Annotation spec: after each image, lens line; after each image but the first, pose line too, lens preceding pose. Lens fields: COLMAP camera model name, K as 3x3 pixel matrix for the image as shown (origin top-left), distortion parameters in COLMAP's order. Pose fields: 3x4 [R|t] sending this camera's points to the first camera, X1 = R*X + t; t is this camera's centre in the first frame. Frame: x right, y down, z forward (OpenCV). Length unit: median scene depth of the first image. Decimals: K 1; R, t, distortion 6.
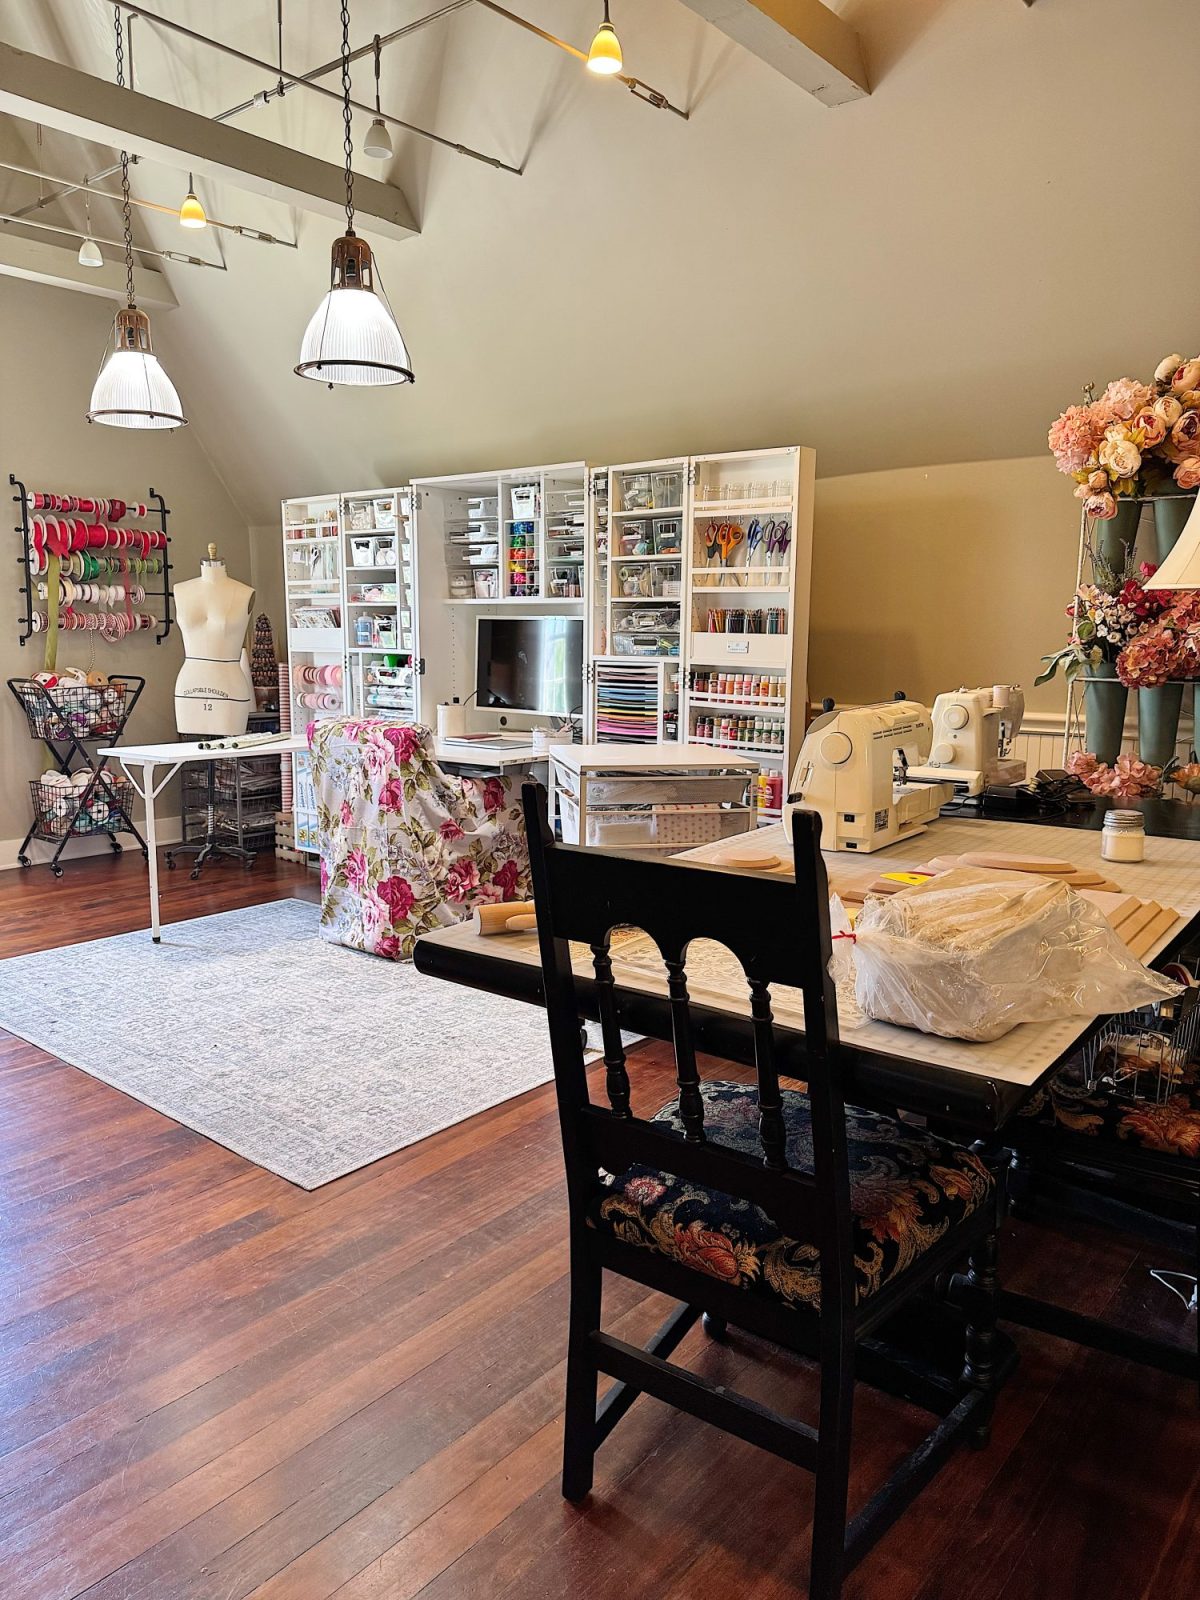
lens RADIAL K [[1143.3, 0, 600.0], [0, 1143.3, 800.0], [0, 0, 1]] dist [-0.006558, -0.002614]
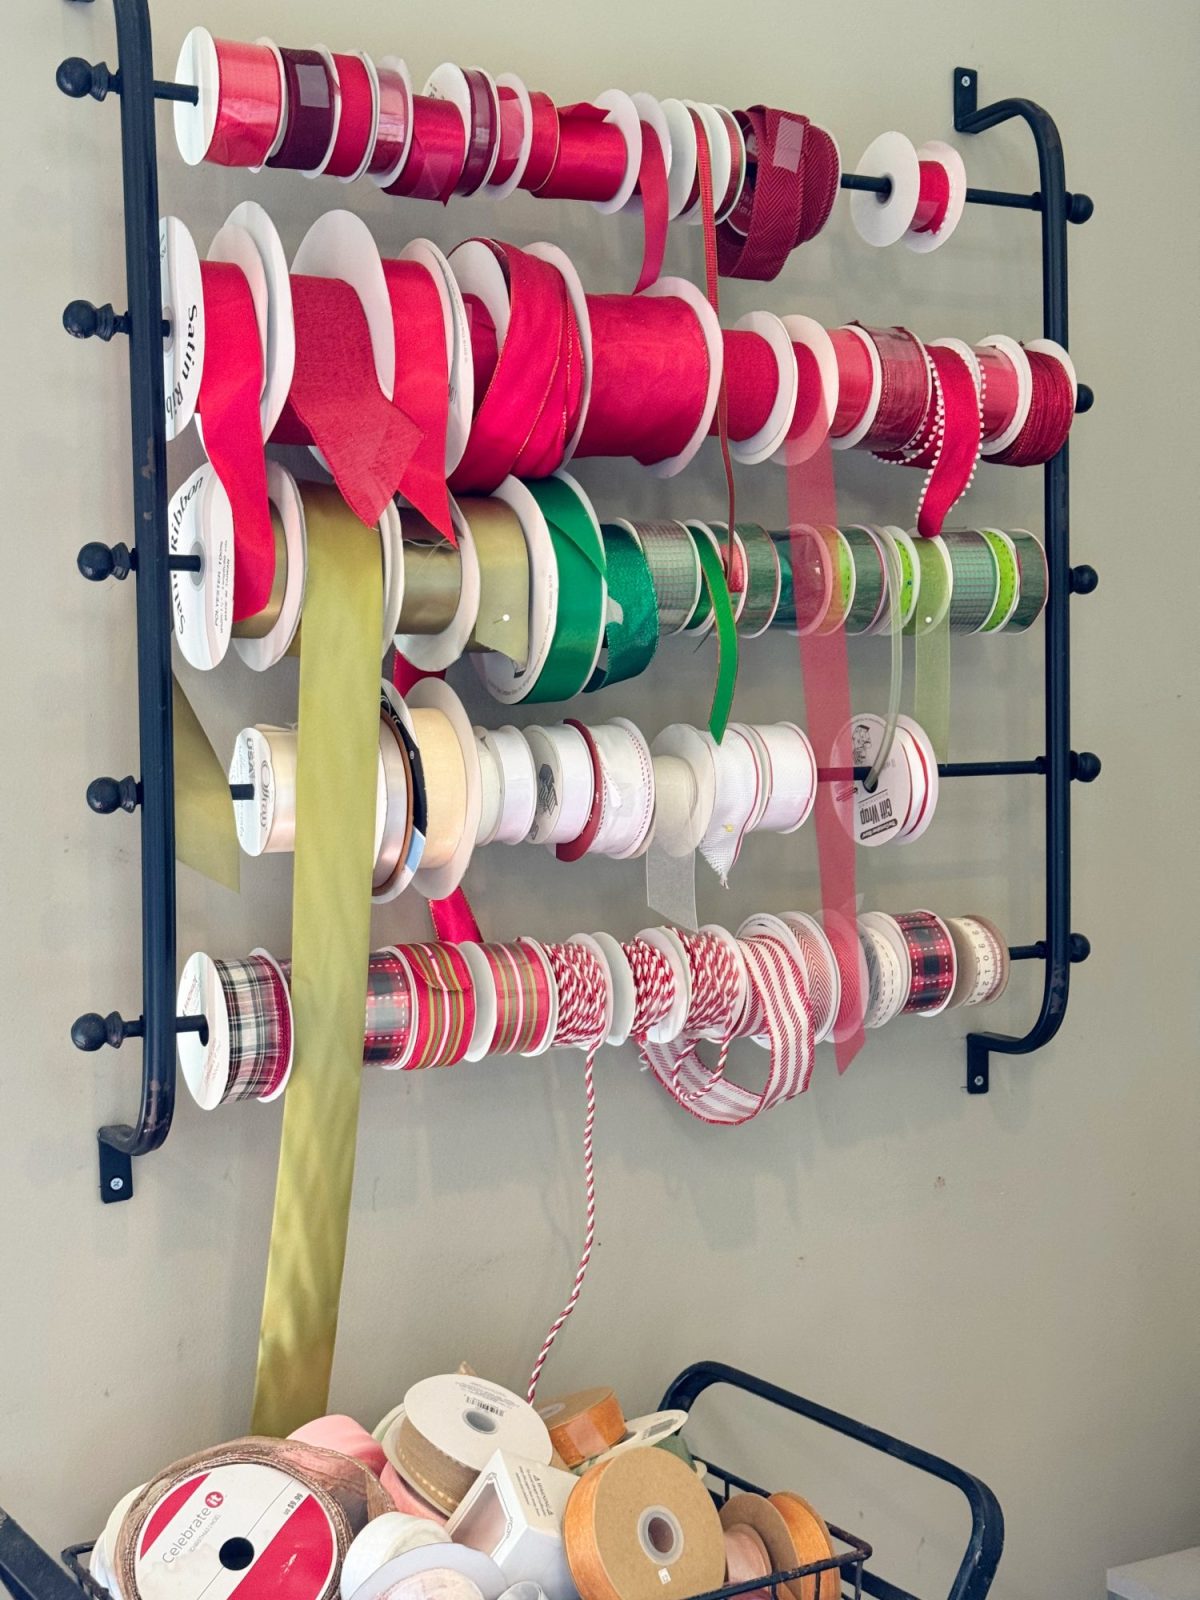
lens RADIAL K [[1223.3, 0, 593.8], [0, 1223.3, 788.1], [0, 0, 1]] dist [0.005028, 0.001294]
pose [[0.944473, -0.012472, -0.328352, -0.402688], [-0.018470, 0.995684, -0.090947, -0.169873], [0.328069, 0.091962, 0.940167, 0.872506]]
